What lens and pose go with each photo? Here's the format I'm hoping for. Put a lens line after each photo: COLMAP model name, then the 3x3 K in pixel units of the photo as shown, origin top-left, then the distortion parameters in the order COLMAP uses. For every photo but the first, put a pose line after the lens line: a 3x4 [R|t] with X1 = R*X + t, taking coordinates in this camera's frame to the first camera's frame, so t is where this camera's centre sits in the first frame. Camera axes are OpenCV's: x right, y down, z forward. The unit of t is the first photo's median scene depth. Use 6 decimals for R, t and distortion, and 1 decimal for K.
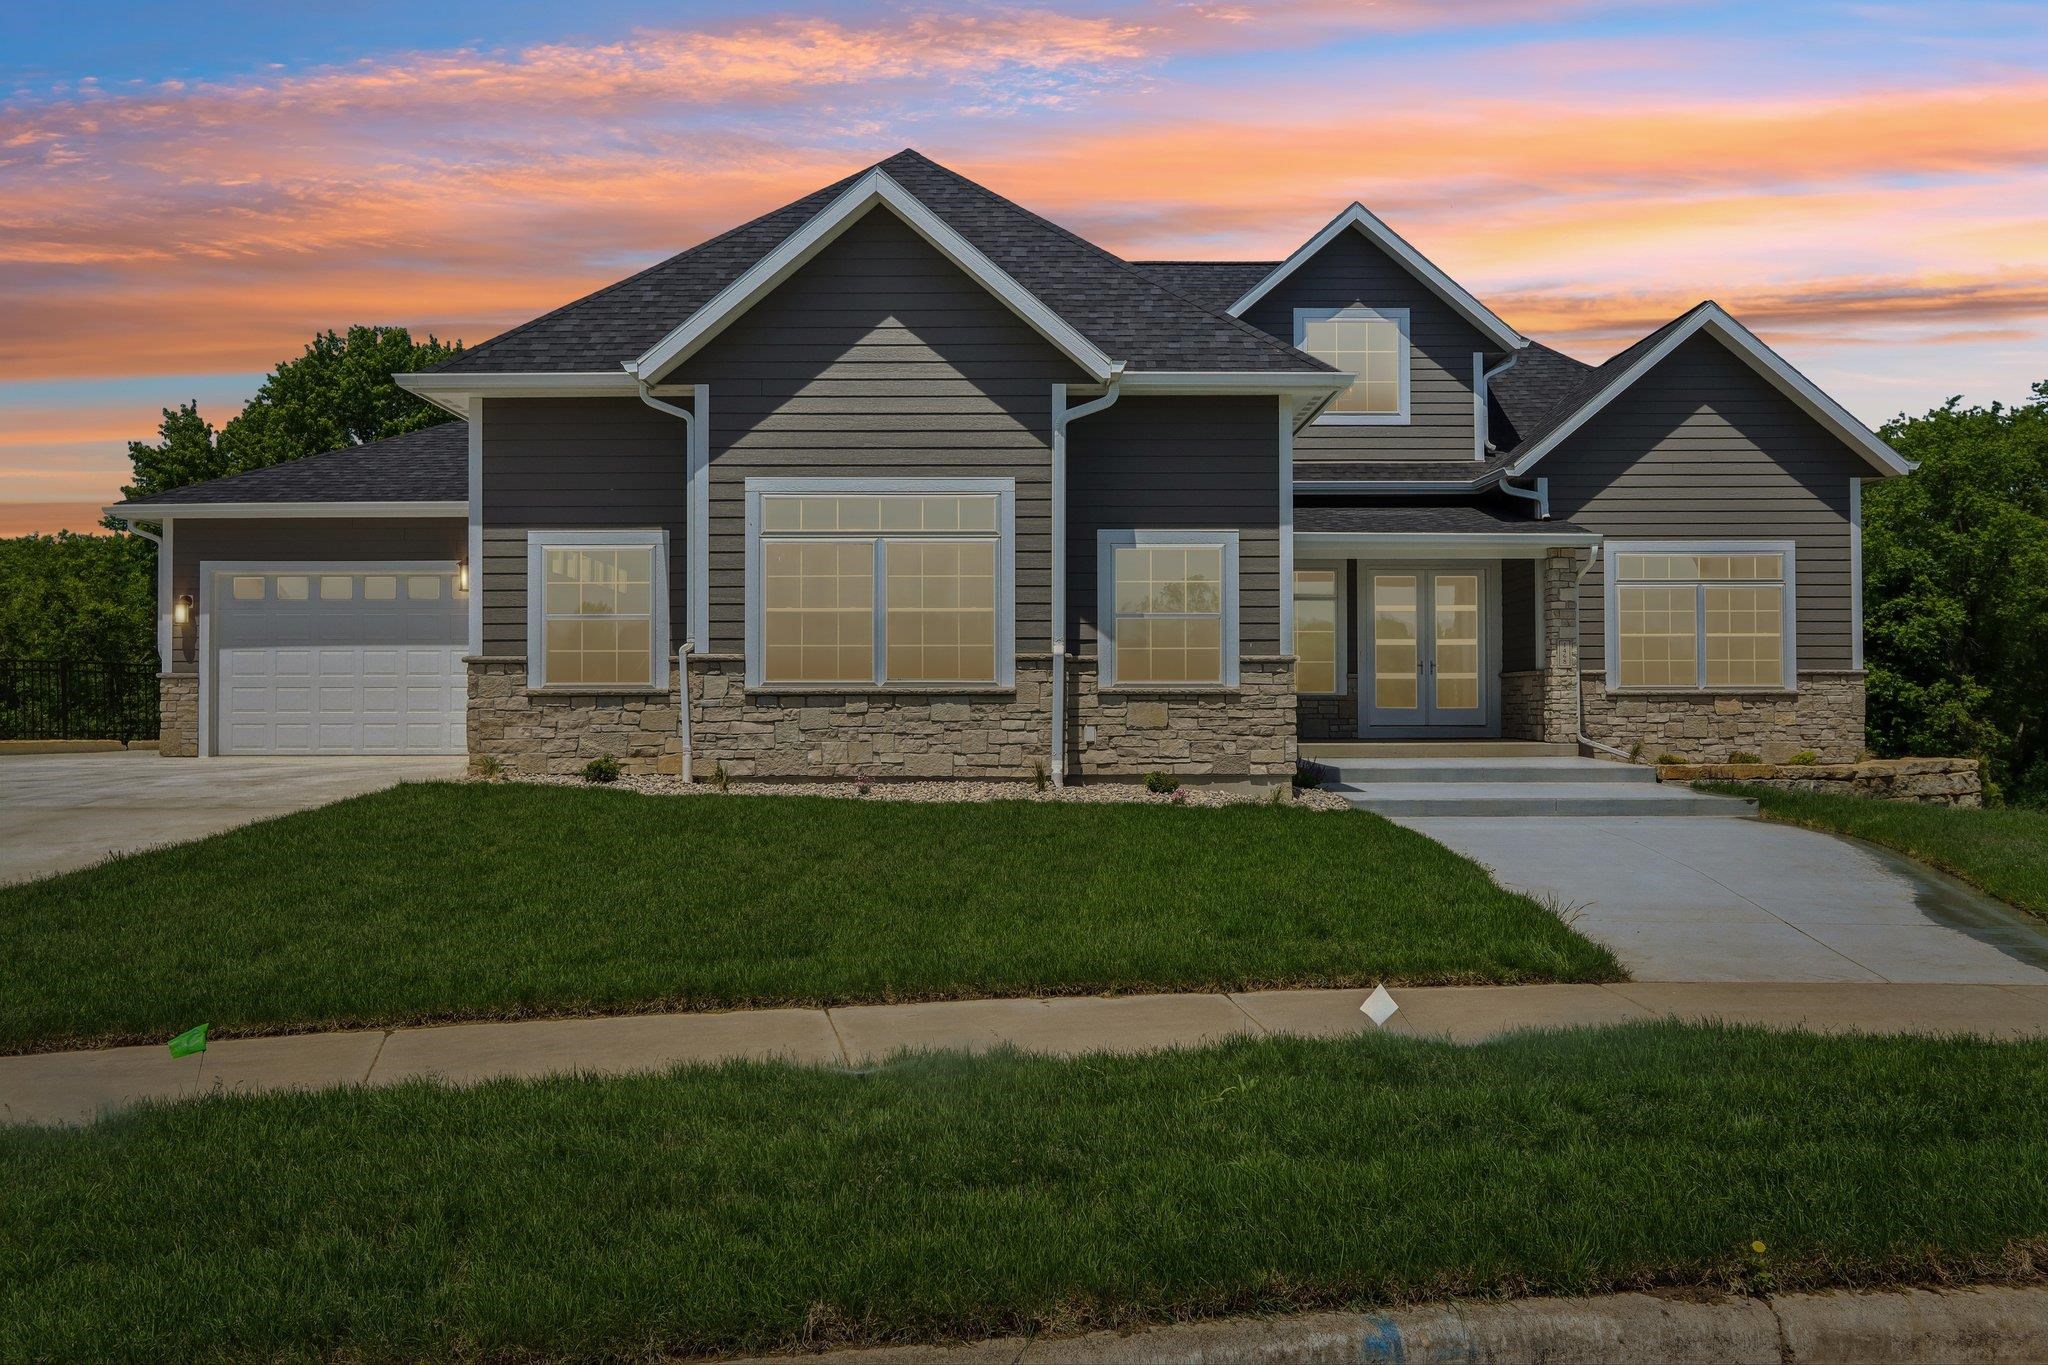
lens RADIAL K [[1658.3, 0, 1024.0], [0, 1658.3, 682.5], [0, 0, 1]] dist [0.013619, 0.008002]
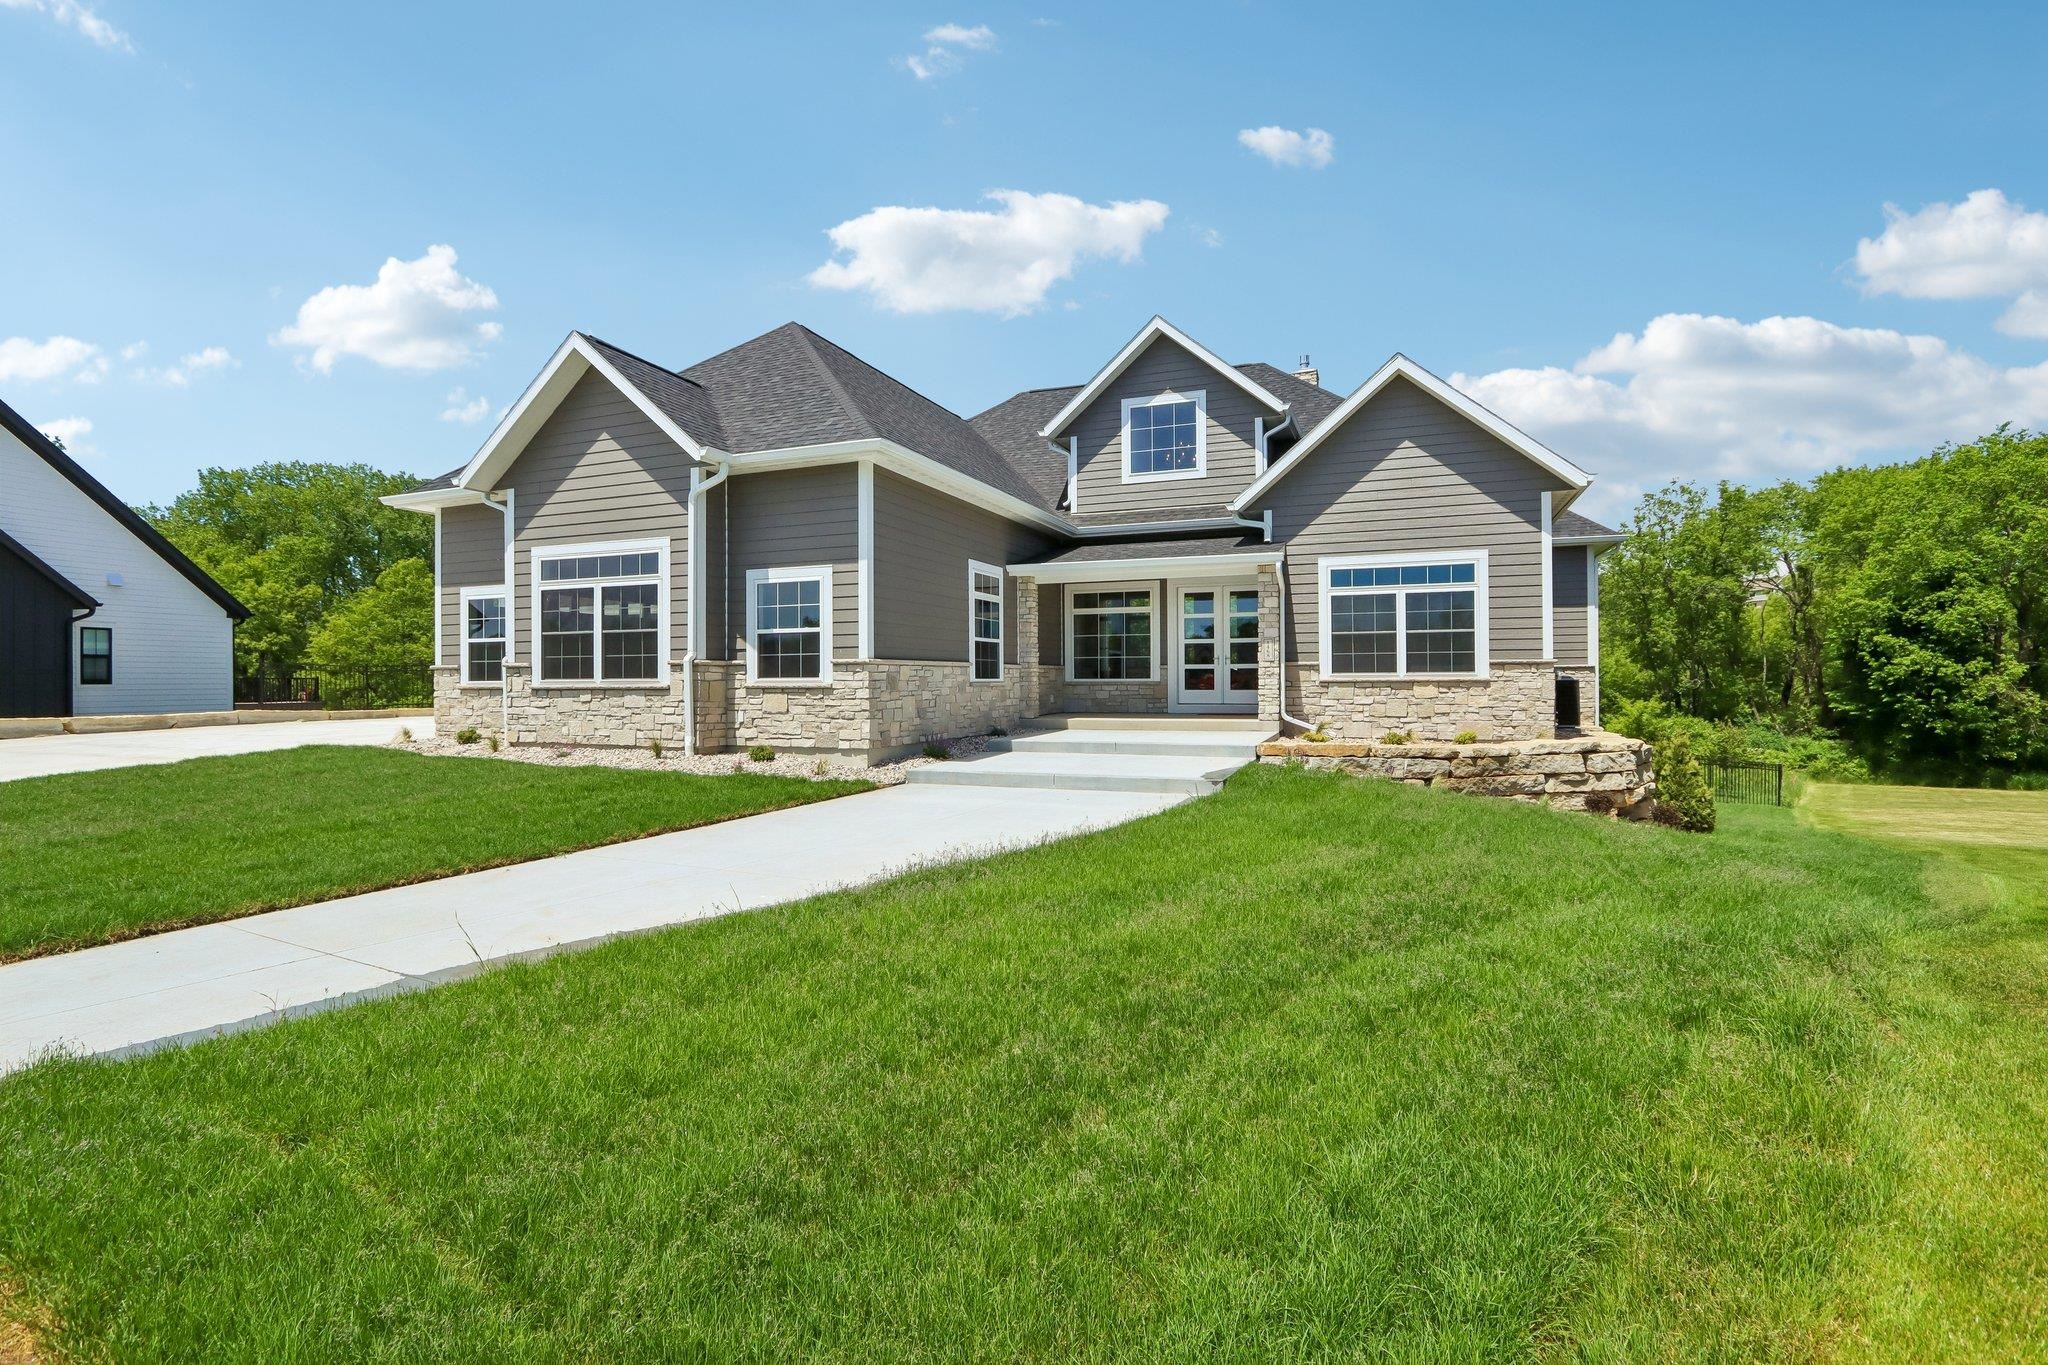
lens RADIAL K [[946.6, 0, 1026.5], [0, 946.6, 677.7], [0, 0, 1]] dist [-0.014169, 0.001609]
pose [[0.924452, -0.004699, -0.381271, 0.473479], [0.010195, 0.999871, 0.012399, -0.007665], [0.381163, -0.015349, 0.924380, 0.297748]]
